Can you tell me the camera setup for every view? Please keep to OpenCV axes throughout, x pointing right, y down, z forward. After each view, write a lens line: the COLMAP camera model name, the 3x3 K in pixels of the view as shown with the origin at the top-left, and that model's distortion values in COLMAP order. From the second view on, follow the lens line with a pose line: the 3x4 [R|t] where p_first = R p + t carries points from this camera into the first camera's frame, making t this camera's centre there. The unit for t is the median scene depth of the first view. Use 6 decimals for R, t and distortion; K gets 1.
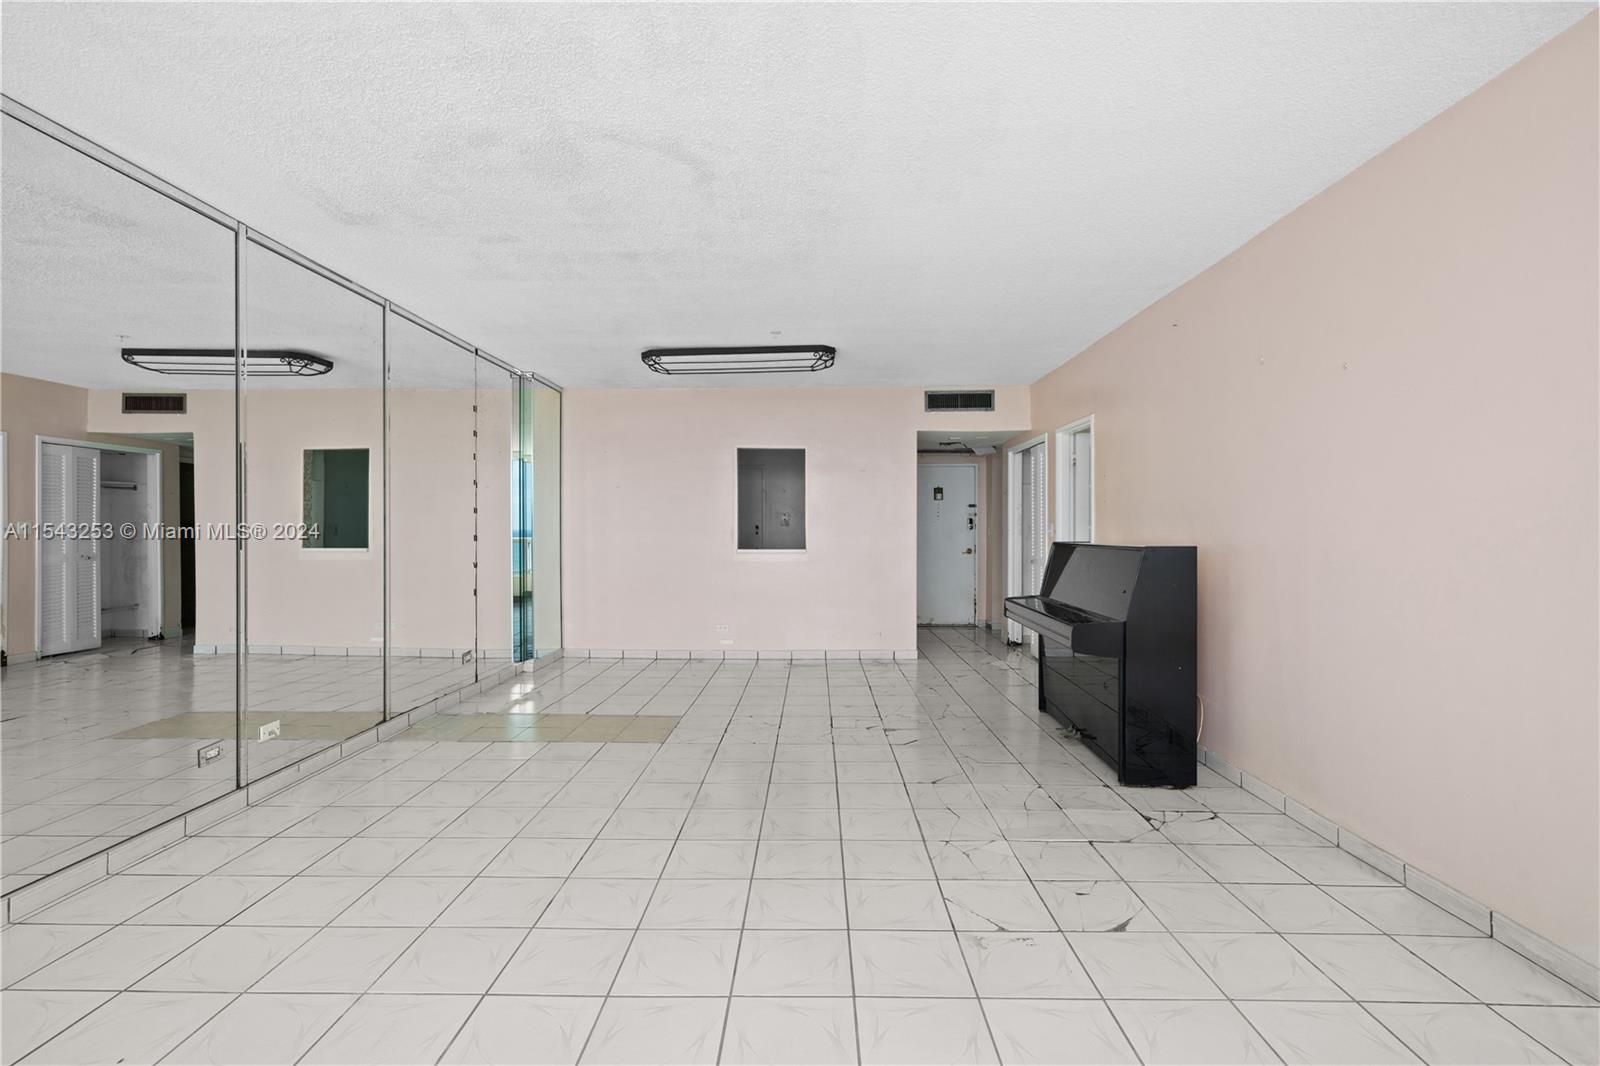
lens RADIAL K [[731.3, 0, 802.2], [0, 731.3, 524.5], [0, 0, 1]] dist [-0.005371, 0.001020]
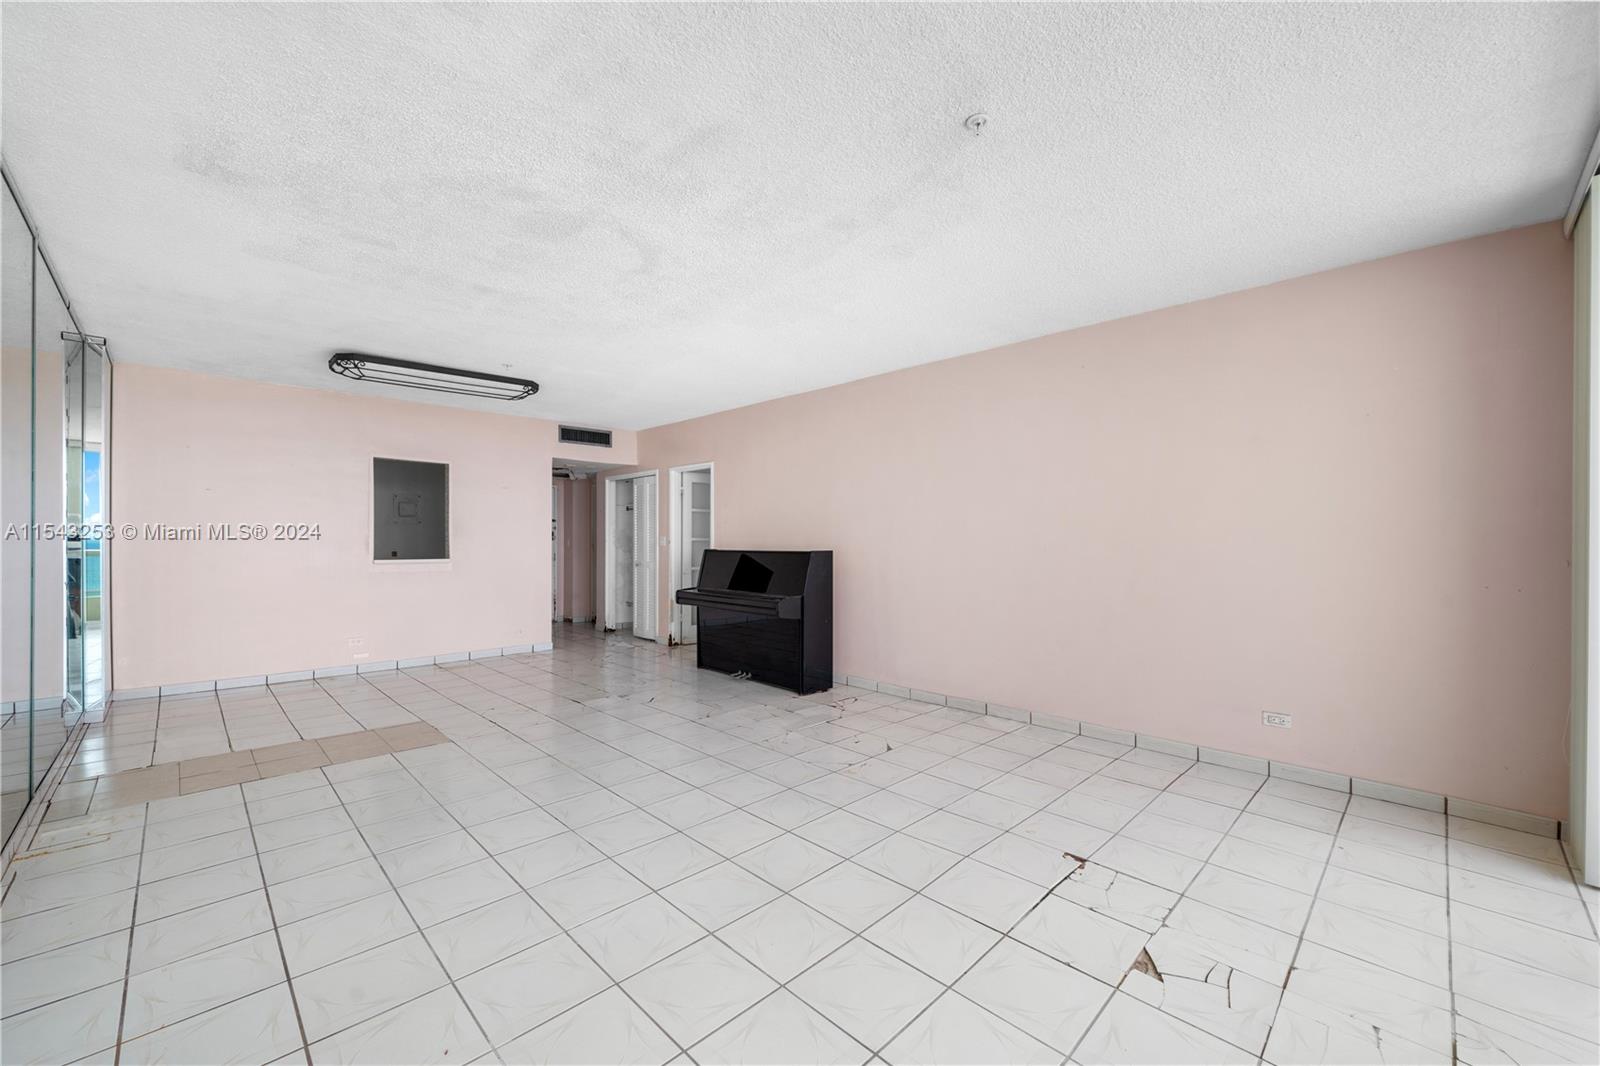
lens RADIAL K [[630.1, 0, 790.7], [0, 630.1, 534.2], [0, 0, 1]] dist [0.002096, -0.000023]
pose [[0.705853, 0.009434, 0.708295, -0.324057], [-0.006641, 0.999955, -0.006700, 0.000830], [-0.708327, 0.000025, 0.705884, 0.004875]]
